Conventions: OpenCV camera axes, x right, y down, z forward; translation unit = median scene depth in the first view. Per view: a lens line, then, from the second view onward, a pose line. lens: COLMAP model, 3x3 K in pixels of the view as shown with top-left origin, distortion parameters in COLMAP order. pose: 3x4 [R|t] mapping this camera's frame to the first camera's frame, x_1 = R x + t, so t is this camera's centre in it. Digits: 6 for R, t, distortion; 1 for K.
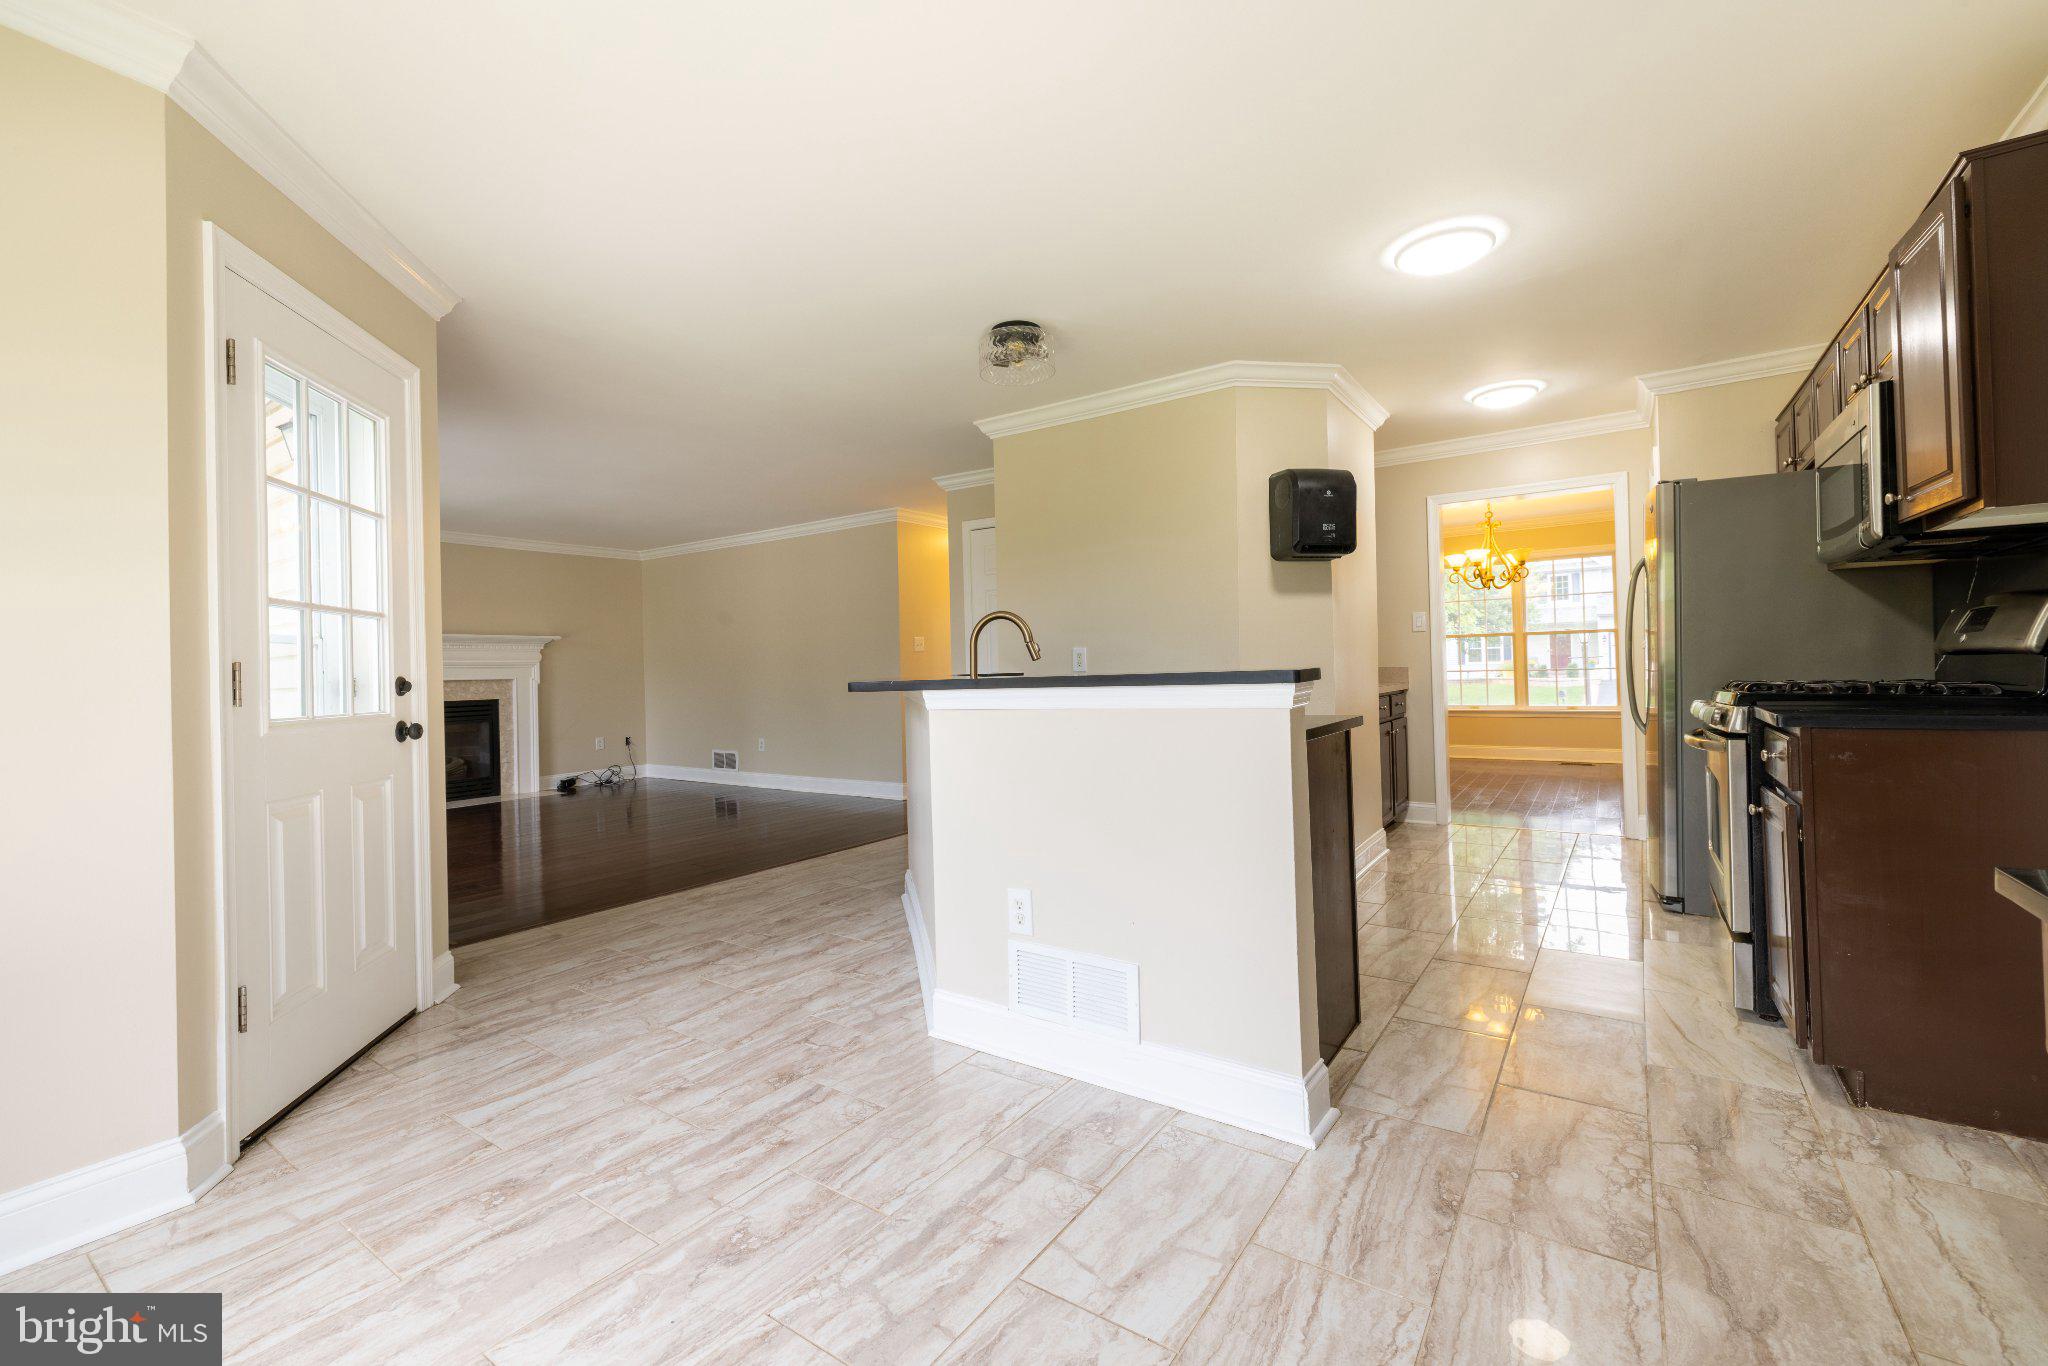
lens RADIAL K [[864.6, 0, 1007.7], [0, 864.6, 673.1], [0, 0, 1]] dist [0.002175, 0.000374]
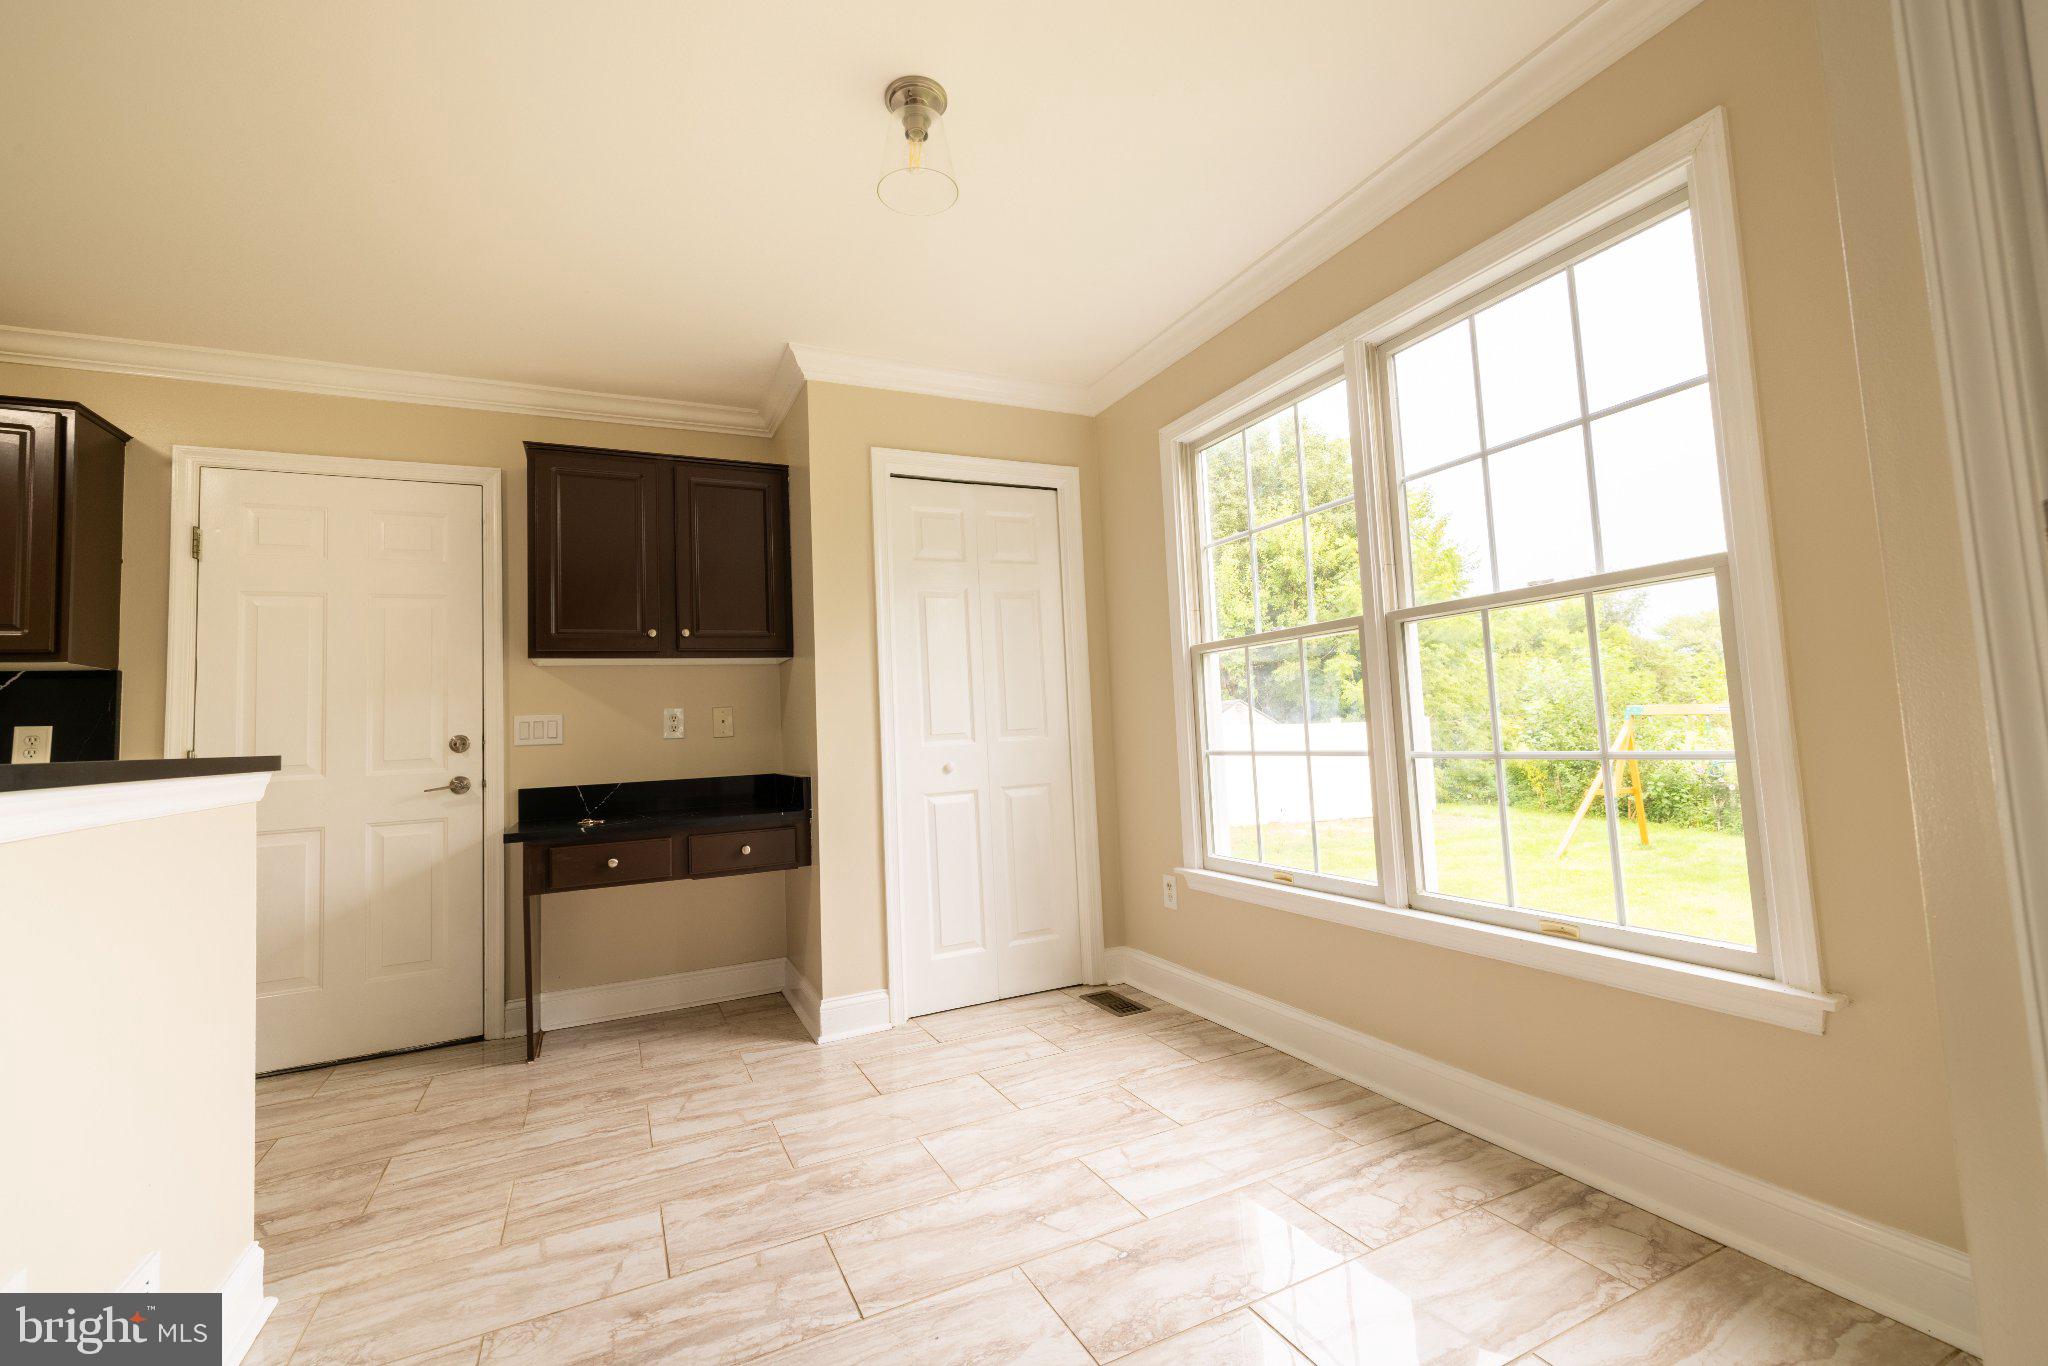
lens RADIAL K [[864.6, 0, 1016.2], [0, 864.6, 666.0], [0, 0, 1]] dist [0.002175, 0.000374]
pose [[-0.873069, 0.102327, 0.476739, -0.962379], [0.067986, 0.993728, -0.088787, 0.044314], [-0.482834, -0.045106, -0.874550, 1.744614]]
